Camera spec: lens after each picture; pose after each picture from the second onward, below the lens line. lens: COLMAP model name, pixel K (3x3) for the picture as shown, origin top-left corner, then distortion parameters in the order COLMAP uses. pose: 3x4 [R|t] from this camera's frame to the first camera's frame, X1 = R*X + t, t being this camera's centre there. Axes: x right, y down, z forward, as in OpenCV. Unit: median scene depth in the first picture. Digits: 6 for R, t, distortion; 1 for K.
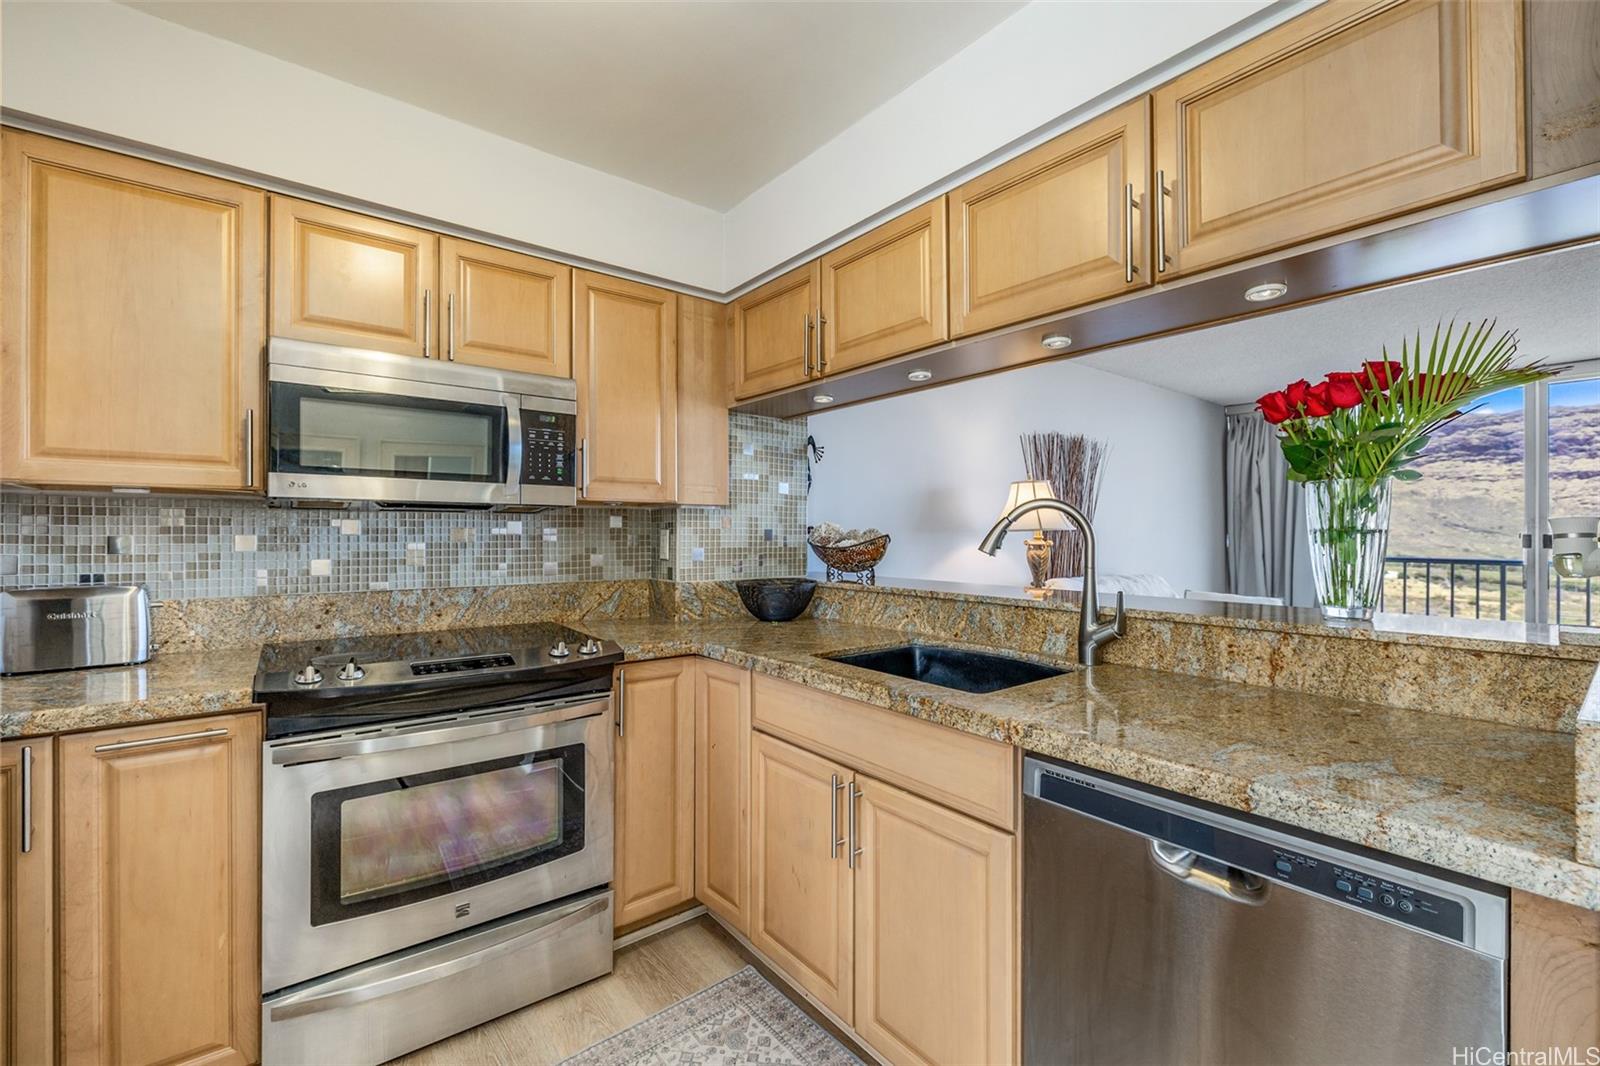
lens RADIAL K [[677.7, 0, 807.2], [0, 677.7, 533.1], [0, 0, 1]] dist [0.003855, -0.000384]
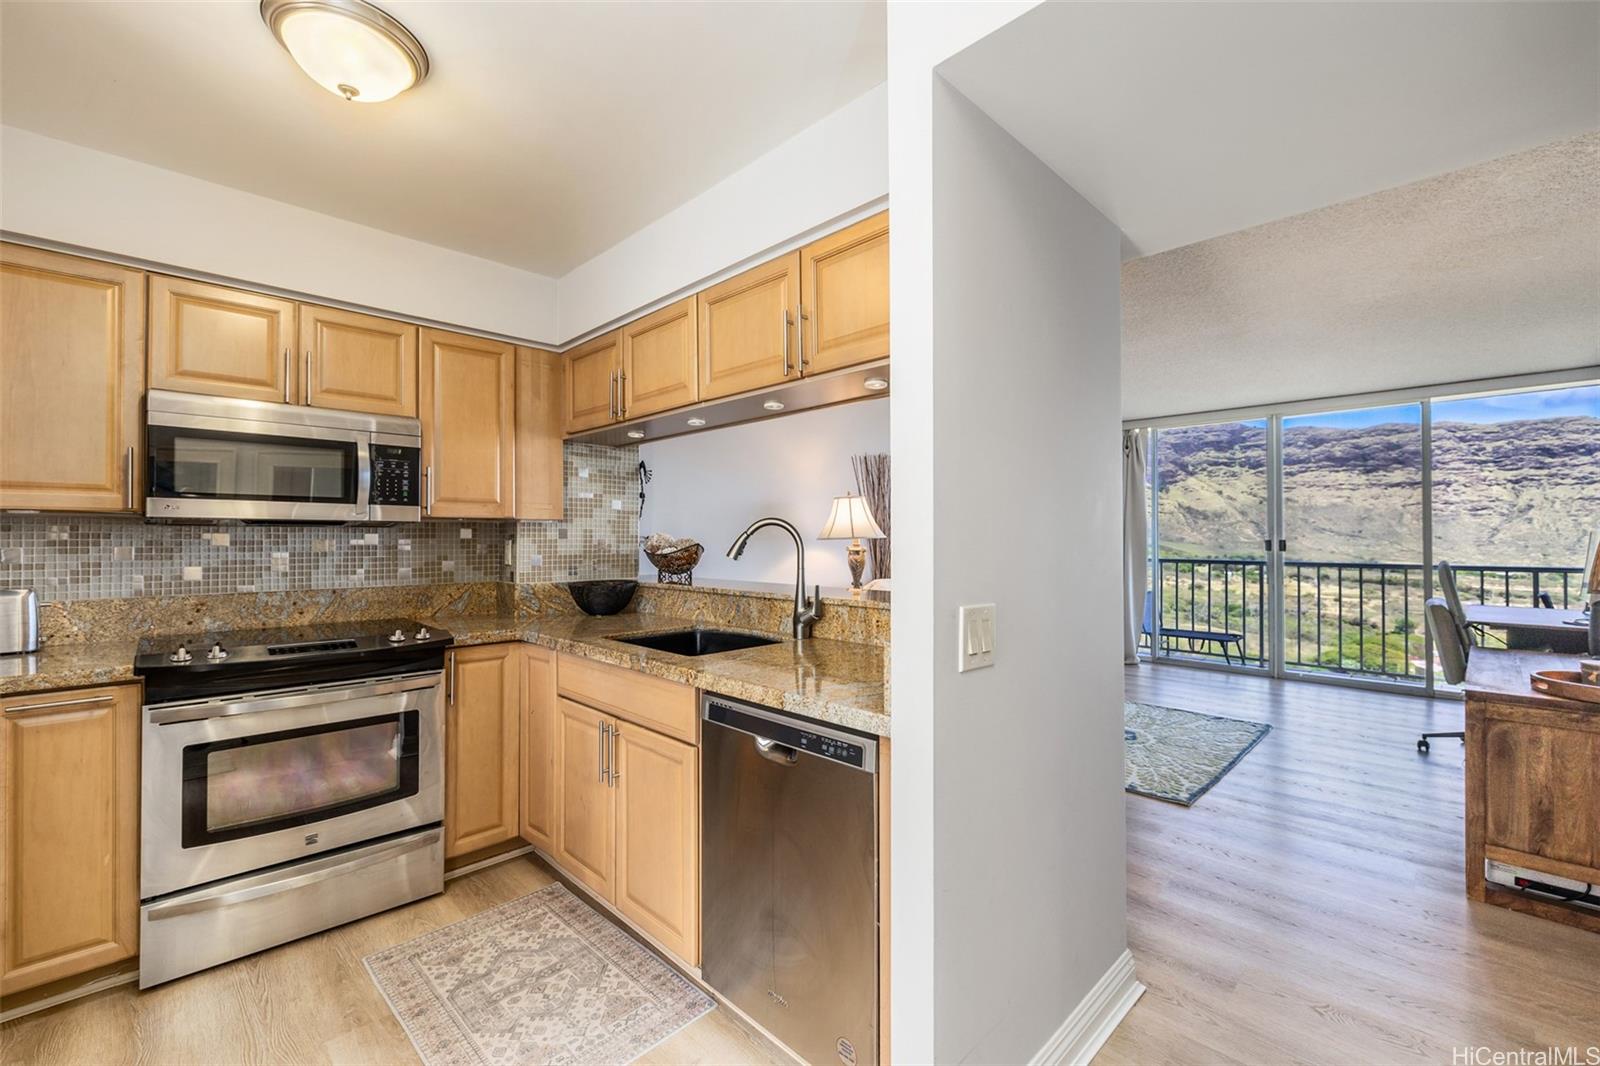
lens RADIAL K [[677.7, 0, 805.5], [0, 677.7, 532.6], [0, 0, 1]] dist [0.003855, -0.000384]
pose [[0.994347, -0.001893, 0.106160, 0.251583], [0.002735, 0.999966, -0.007782, -0.009975], [-0.106142, 0.008028, 0.994319, -0.335108]]
